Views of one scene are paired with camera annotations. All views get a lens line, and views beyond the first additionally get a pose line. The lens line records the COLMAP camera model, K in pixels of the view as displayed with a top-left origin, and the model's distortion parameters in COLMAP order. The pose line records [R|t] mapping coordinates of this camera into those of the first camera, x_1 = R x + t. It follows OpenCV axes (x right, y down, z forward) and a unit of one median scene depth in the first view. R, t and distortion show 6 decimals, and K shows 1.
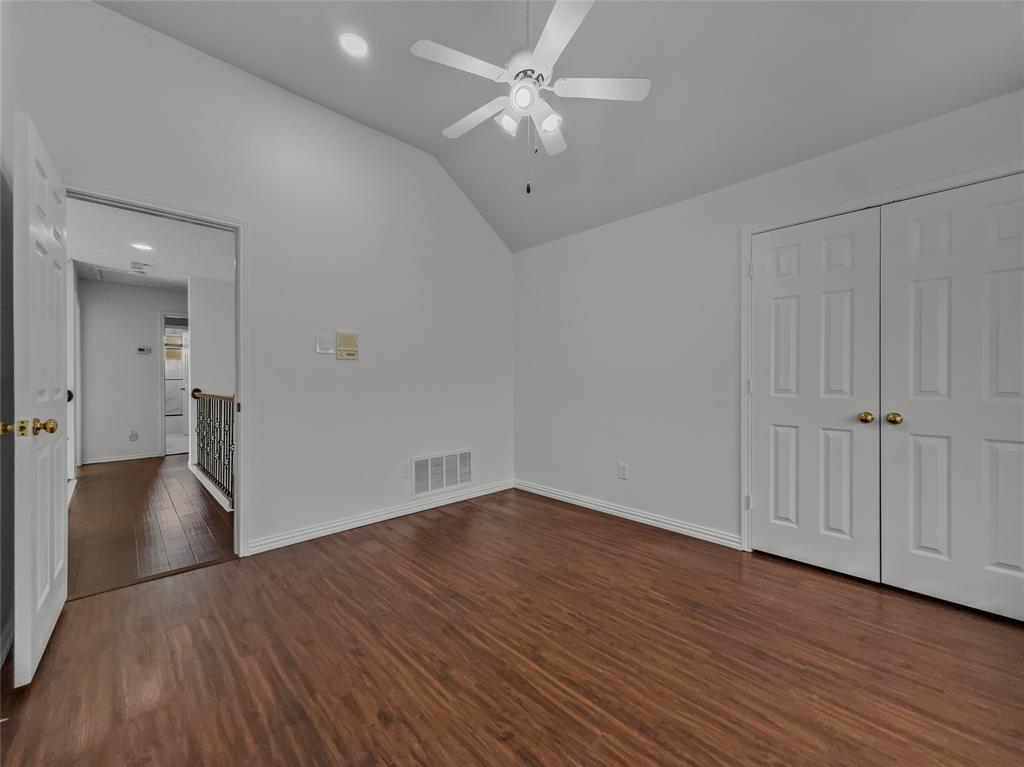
lens RADIAL K [[412.7, 0, 515.9], [0, 412.7, 380.1], [0, 0, 1]] dist [0.001319, 0.000497]
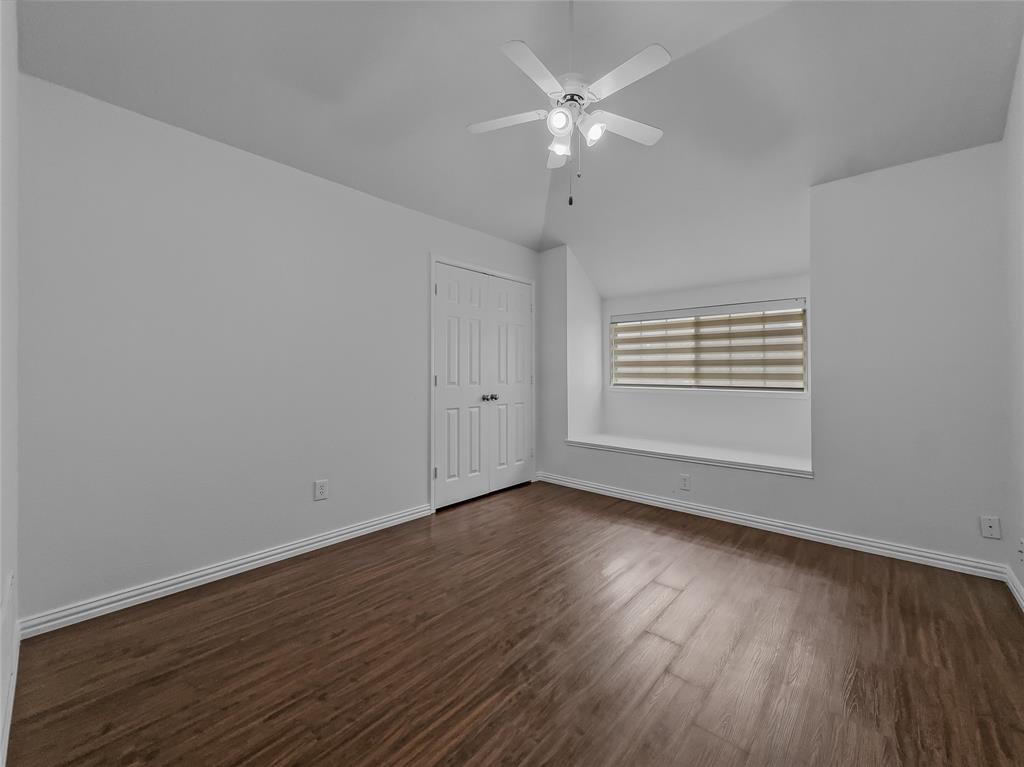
lens RADIAL K [[412.7, 0, 515.8], [0, 412.7, 375.6], [0, 0, 1]] dist [0.001319, 0.000497]
pose [[-0.060497, -0.002050, 0.998166, -0.729646], [0.012462, 0.999918, 0.002809, 0.000129], [-0.998091, 0.012609, -0.060466, 0.863682]]
